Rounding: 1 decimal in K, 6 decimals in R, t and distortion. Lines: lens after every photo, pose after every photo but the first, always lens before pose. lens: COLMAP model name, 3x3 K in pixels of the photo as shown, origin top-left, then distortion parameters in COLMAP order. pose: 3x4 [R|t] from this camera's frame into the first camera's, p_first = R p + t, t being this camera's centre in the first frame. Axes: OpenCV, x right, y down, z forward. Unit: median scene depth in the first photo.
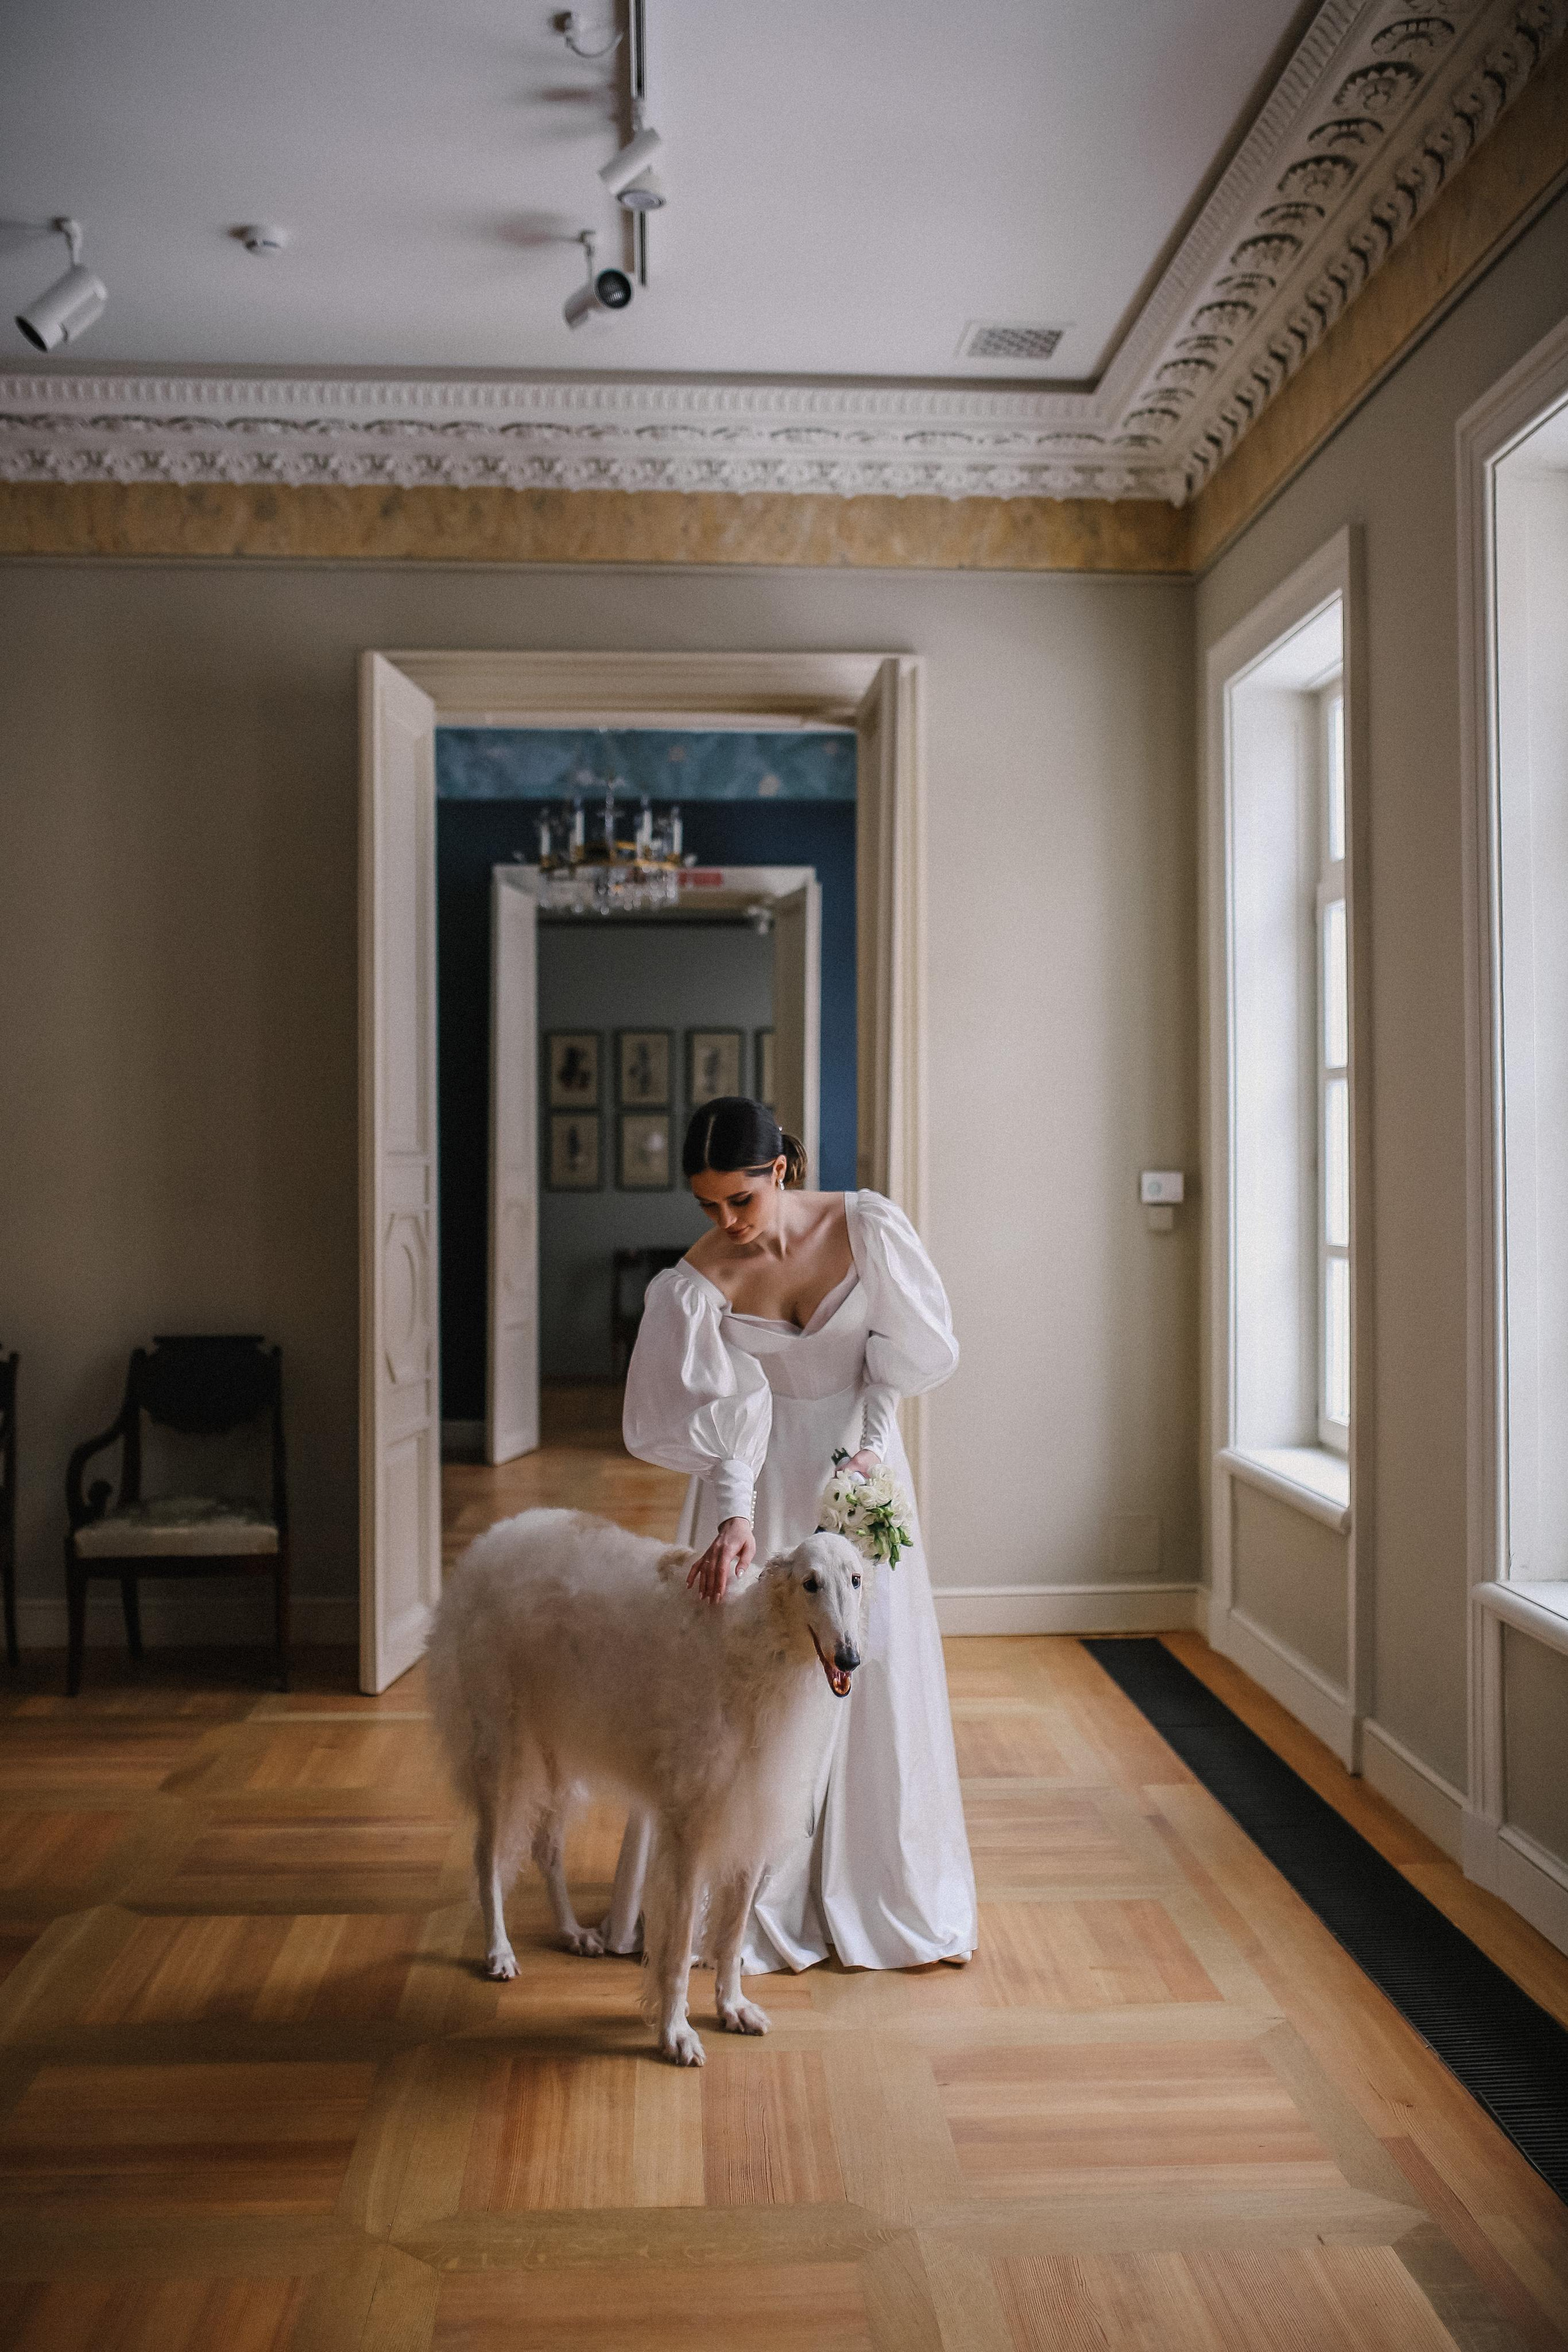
lens RADIAL K [[2246.4, 0, 794.2], [0, 2246.4, 1178.4], [0, 0, 1]] dist [-0.067445, 0.110572]
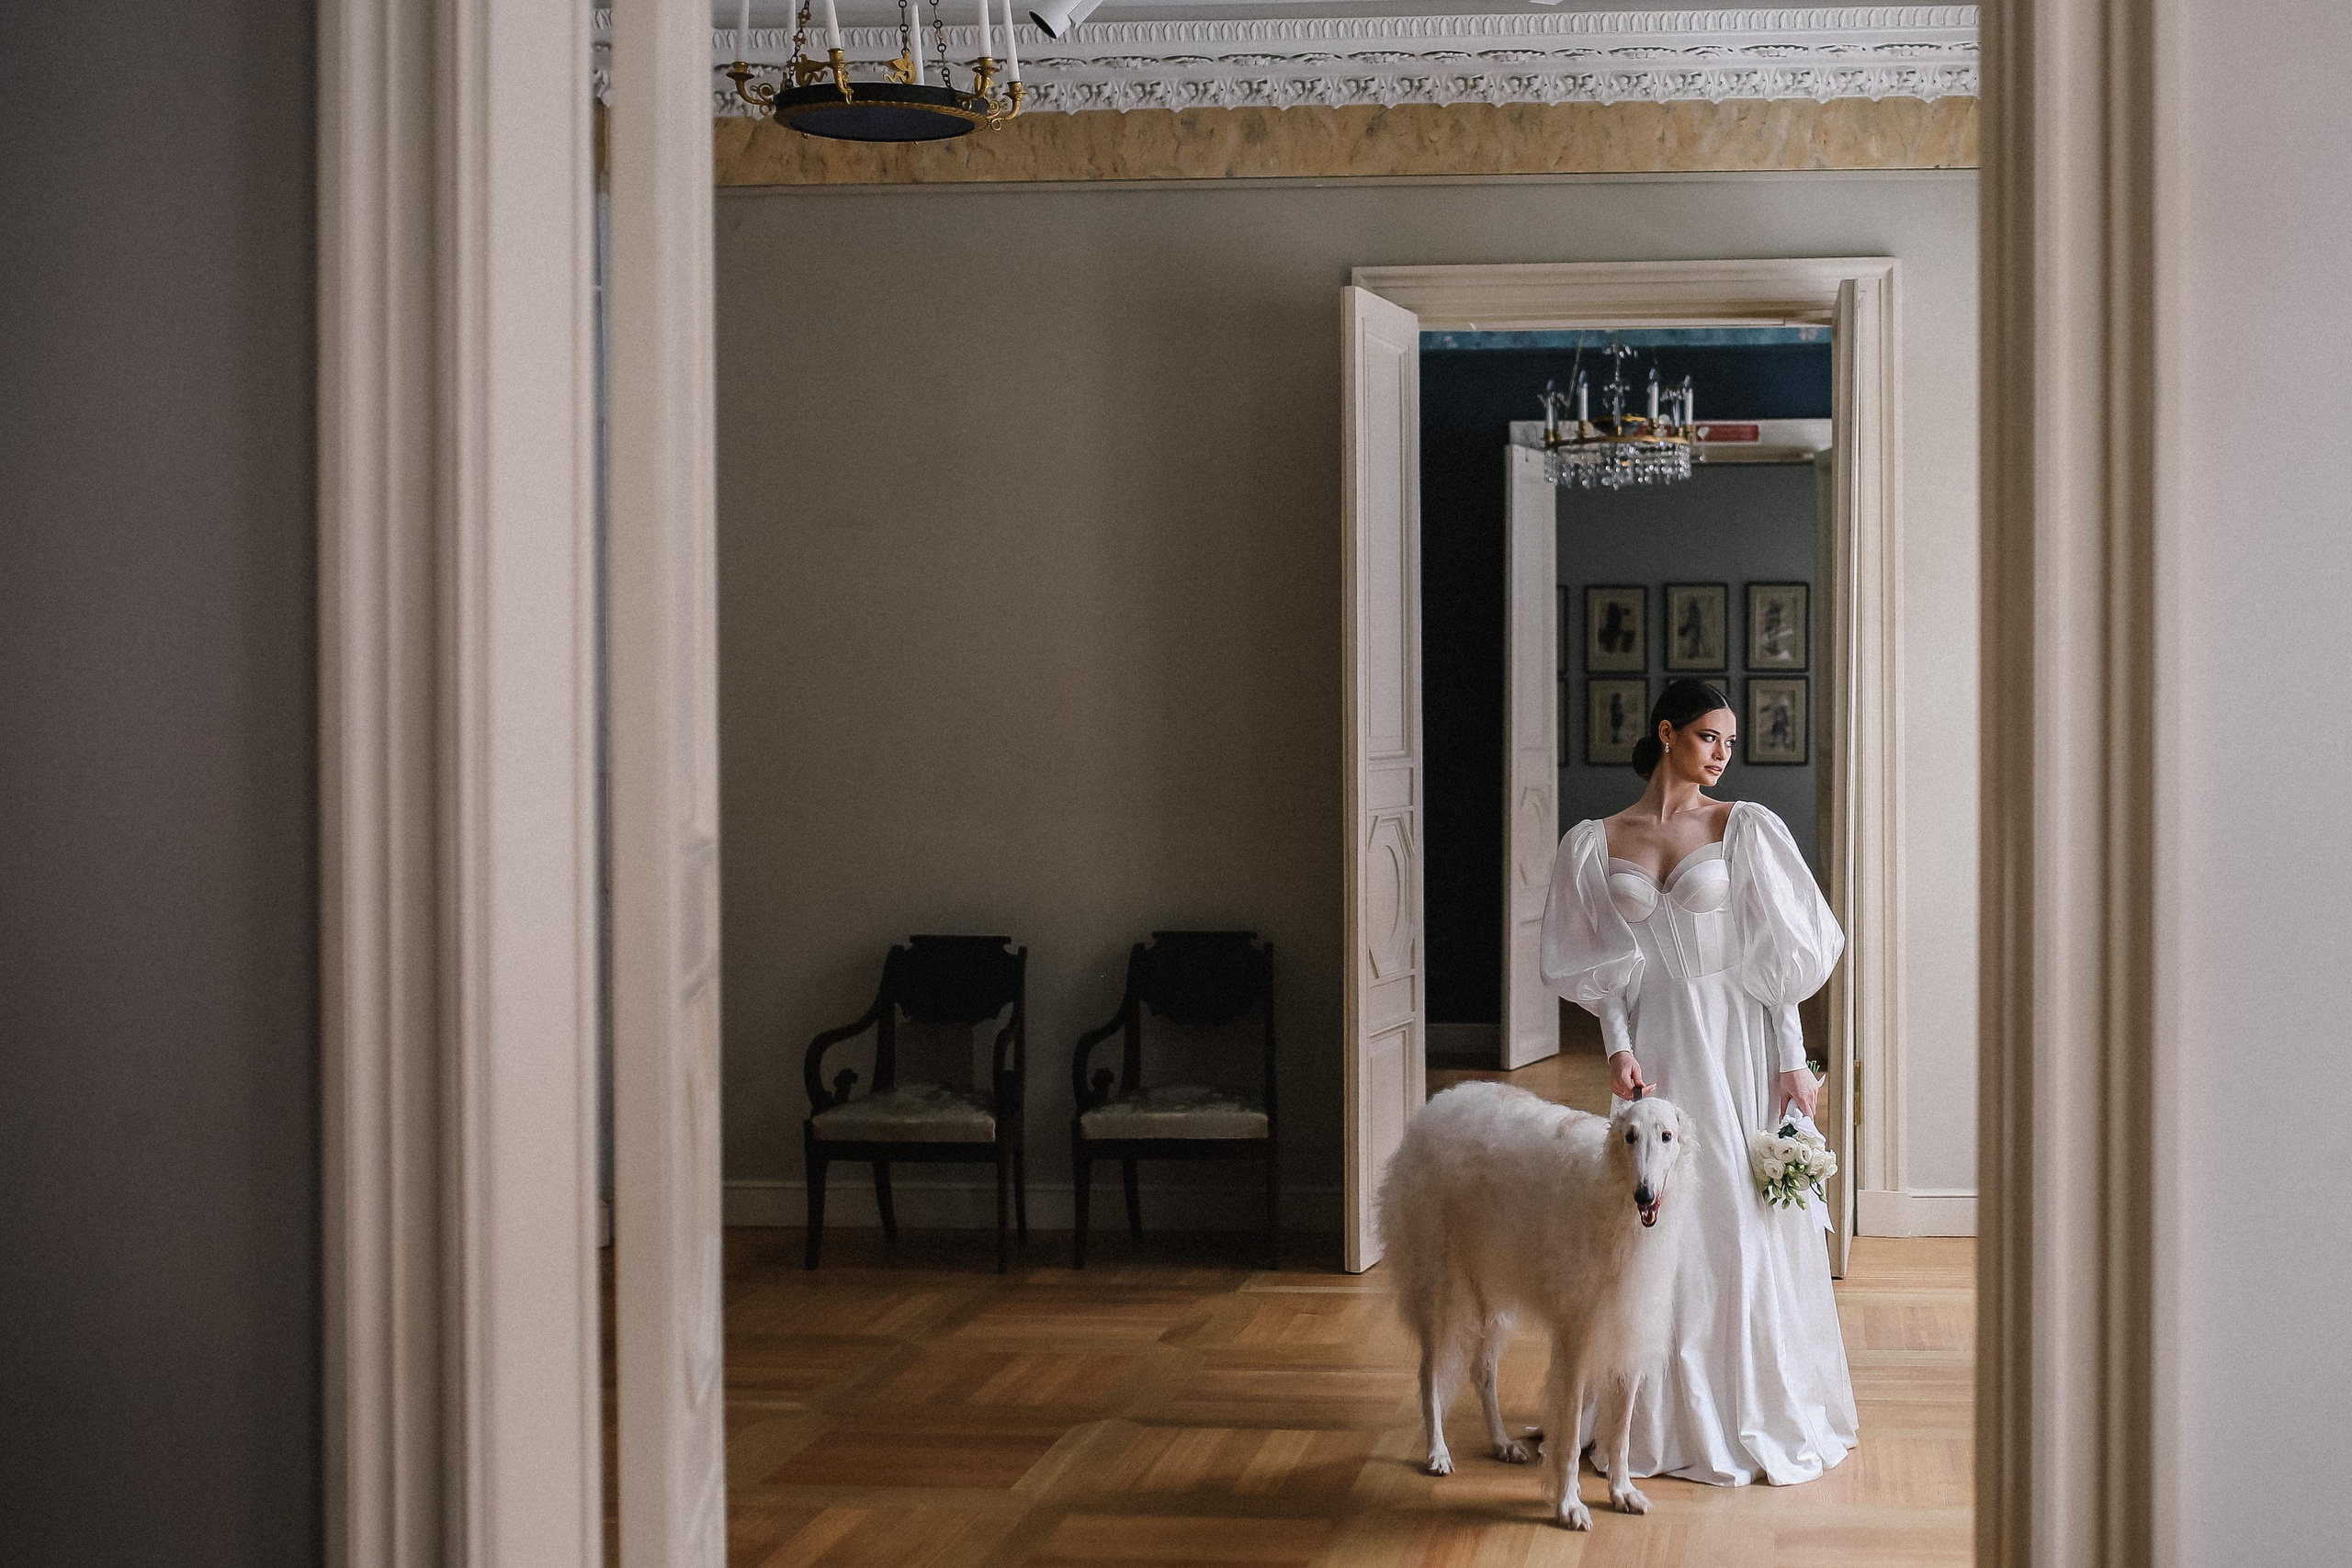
lens RADIAL K [[2945.7, 0, 1611.1], [0, 2945.7, 719.4], [0, 0, 1]] dist [-0.070850, 0.001461]
pose [[0.992436, -0.002221, -0.122742, 0.093592], [0.002147, 0.999997, -0.000734, -0.027006], [0.122744, 0.000465, 0.992438, -0.332480]]
